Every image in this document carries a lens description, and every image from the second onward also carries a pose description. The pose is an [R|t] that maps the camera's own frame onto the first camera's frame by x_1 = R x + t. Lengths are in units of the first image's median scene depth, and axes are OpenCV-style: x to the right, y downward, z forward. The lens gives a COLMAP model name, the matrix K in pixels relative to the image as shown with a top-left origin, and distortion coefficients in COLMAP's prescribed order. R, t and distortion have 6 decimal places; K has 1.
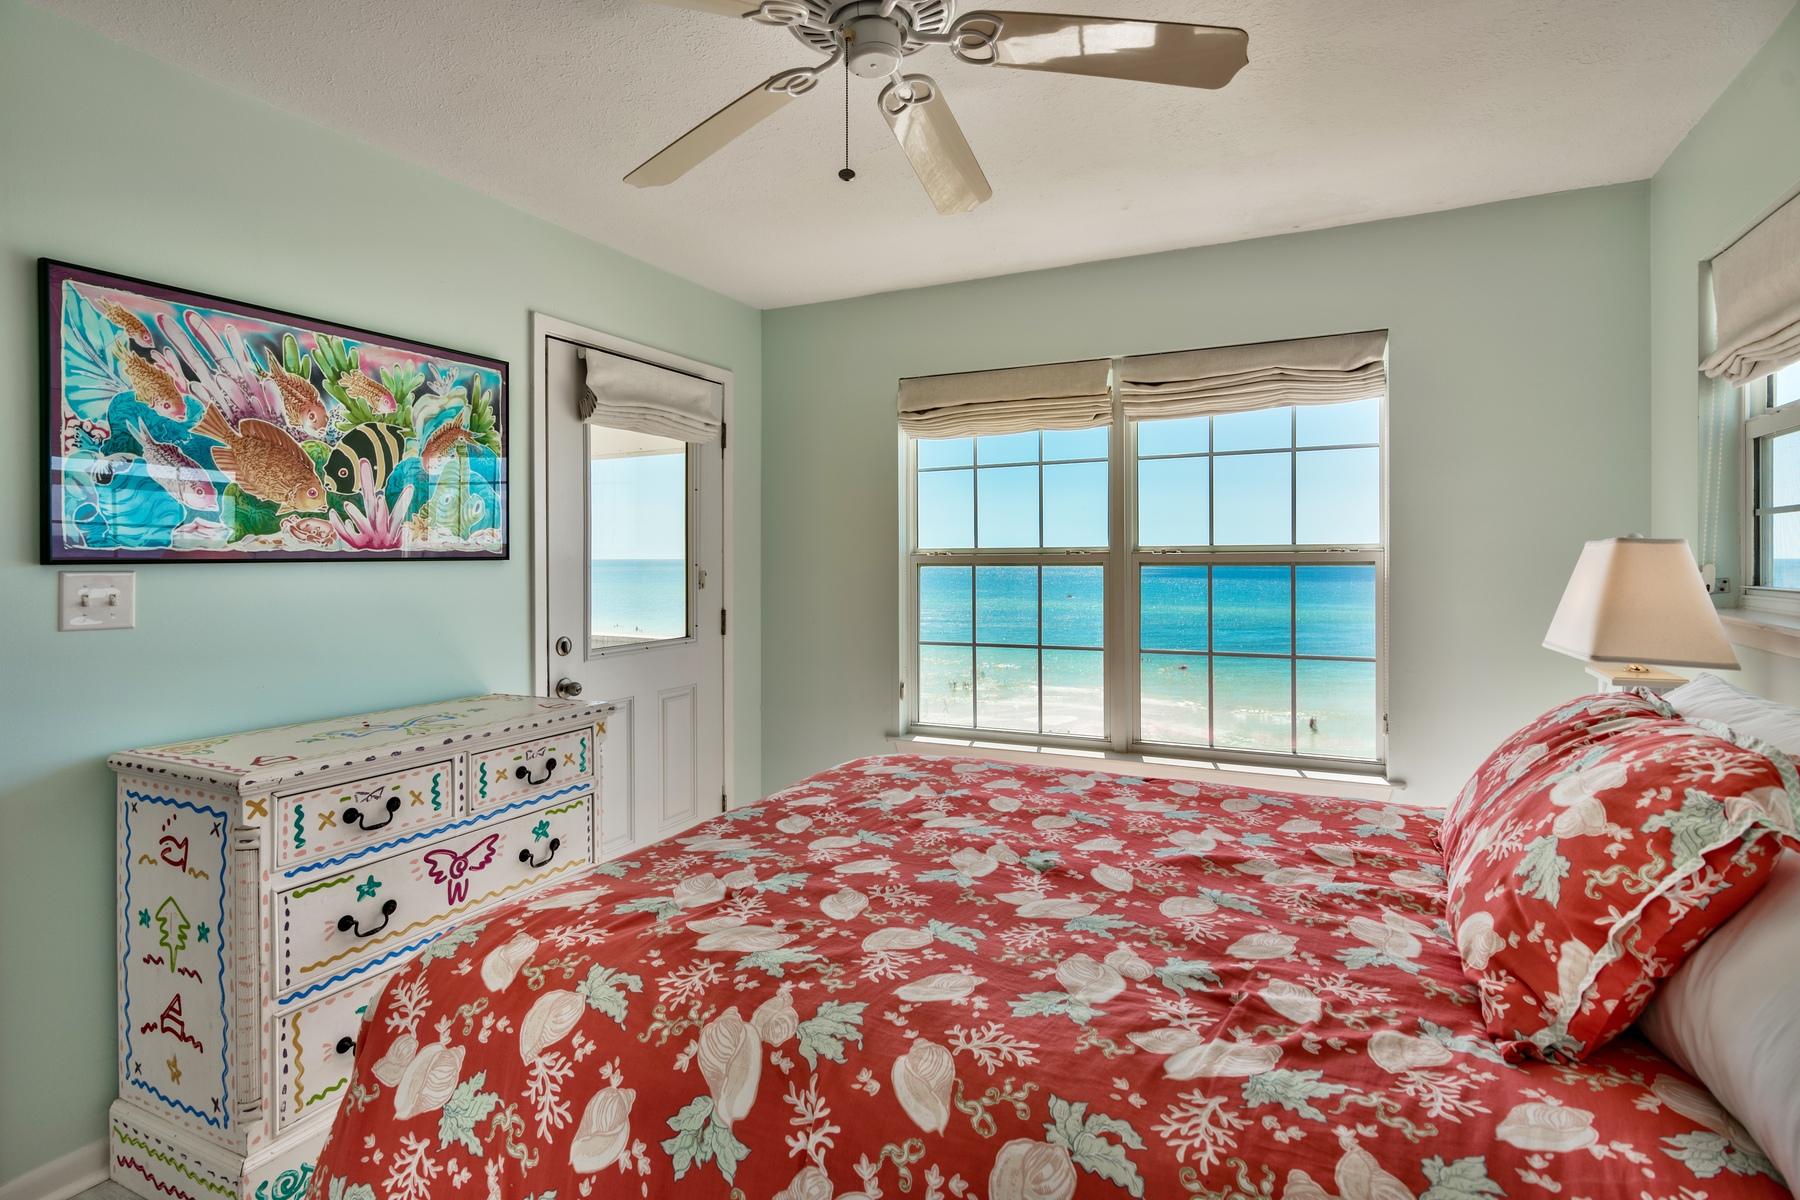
lens RADIAL K [[842.2, 0, 904.4], [0, 842.2, 637.6], [0, 0, 1]] dist [-0.005994, -0.000683]
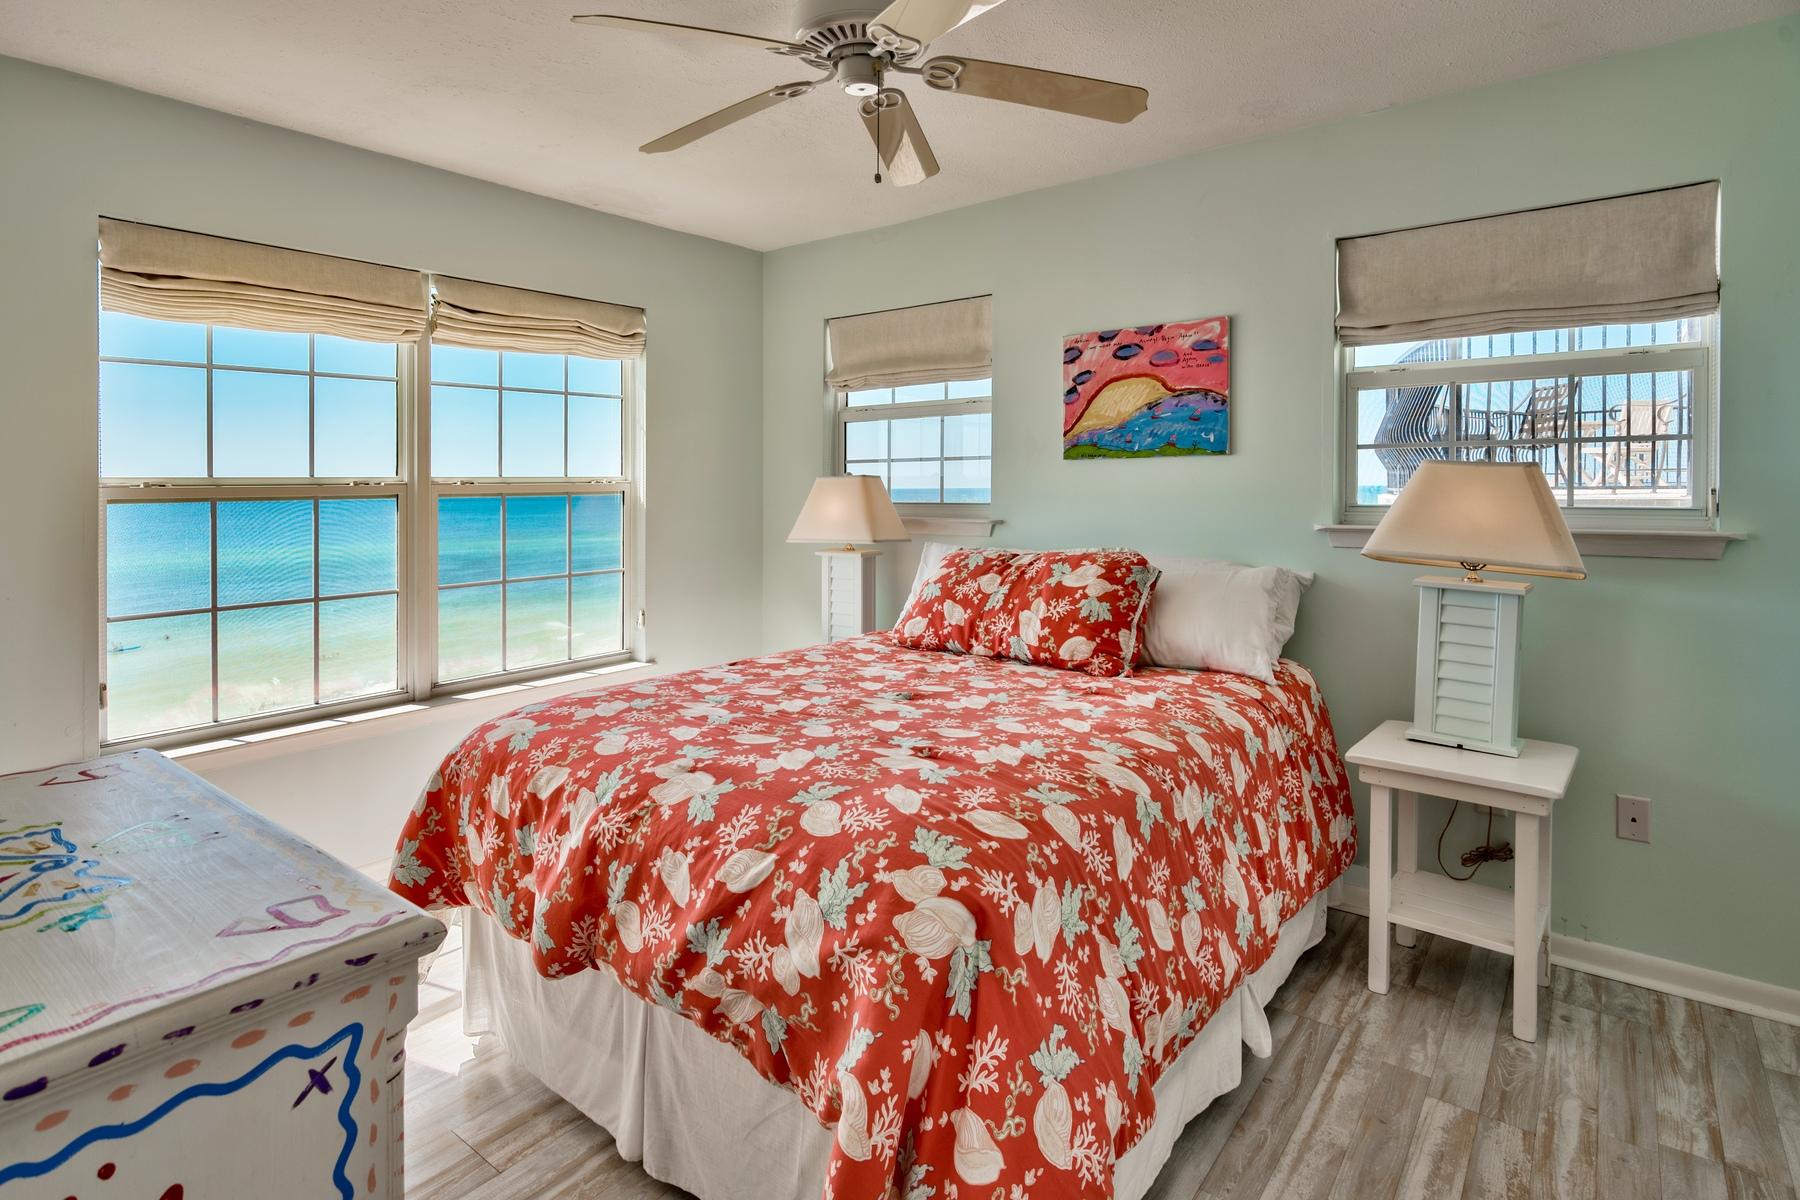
lens RADIAL K [[897.3, 0, 849.2], [0, 897.3, 614.7], [0, 0, 1]] dist [-0.003471, 0.000062]
pose [[0.272034, -0.136145, 0.952608, -0.625994], [0.098996, 0.988648, 0.113026, -0.025792], [-0.957182, 0.063558, 0.282424, 0.305068]]
